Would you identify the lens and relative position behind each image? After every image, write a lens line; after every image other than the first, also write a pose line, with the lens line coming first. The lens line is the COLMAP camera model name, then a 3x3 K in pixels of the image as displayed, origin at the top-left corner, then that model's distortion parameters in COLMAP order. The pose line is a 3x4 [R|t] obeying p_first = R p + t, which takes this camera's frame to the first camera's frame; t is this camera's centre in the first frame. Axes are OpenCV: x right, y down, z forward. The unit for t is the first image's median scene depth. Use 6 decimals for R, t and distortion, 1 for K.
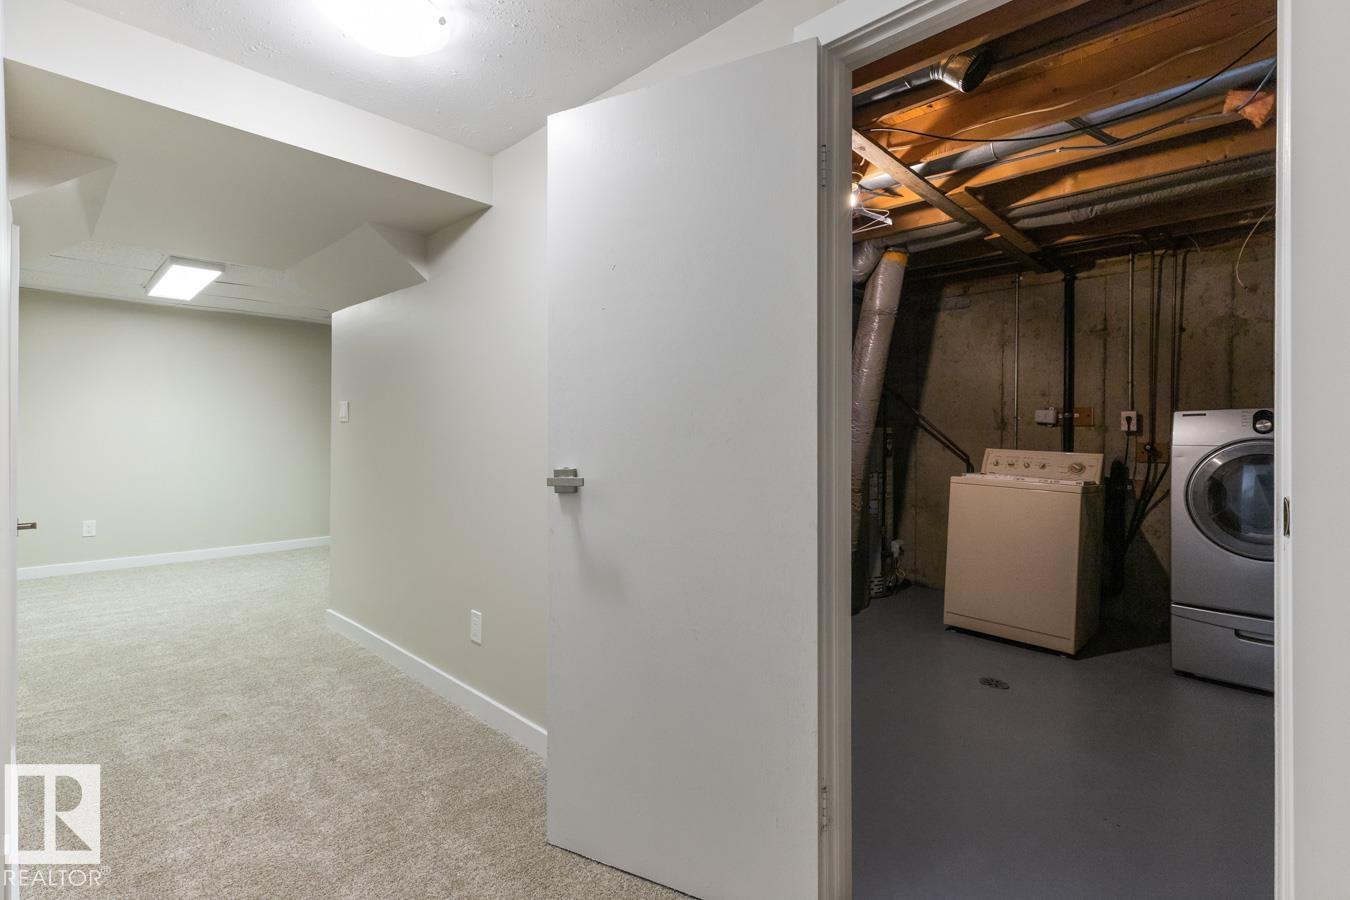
lens RADIAL K [[616.3, 0, 673.6], [0, 616.3, 435.9], [0, 0, 1]] dist [0.005711, -0.000009]
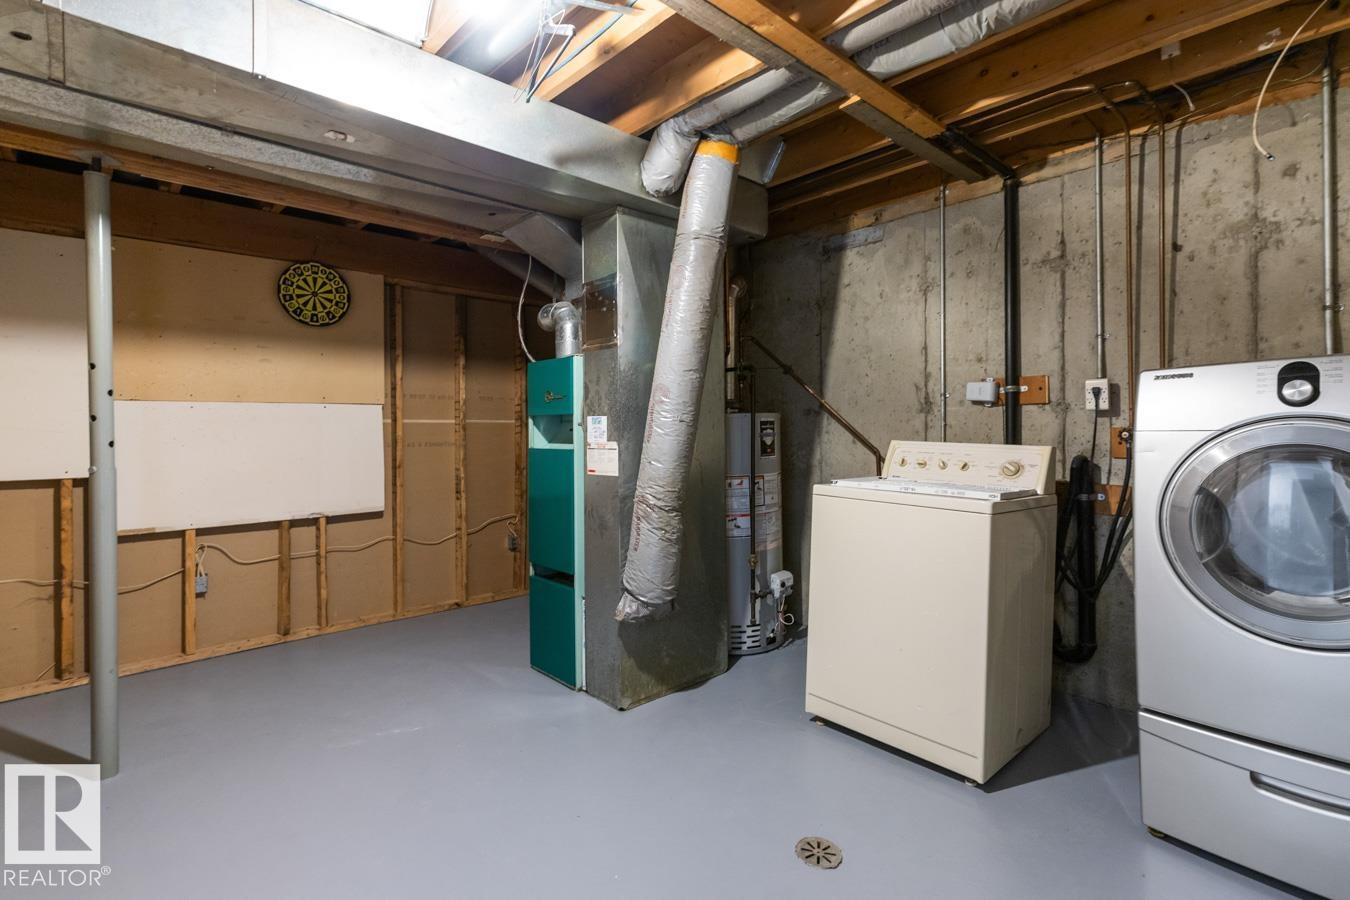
lens RADIAL K [[629.2, 0, 679.2], [0, 629.2, 429.4], [0, 0, 1]] dist [0.005754, -0.000112]
pose [[0.998602, -0.018334, -0.049579, 0.330554], [0.018257, 0.999831, -0.002013, 0.005813], [0.049608, 0.001105, 0.998768, 0.318042]]
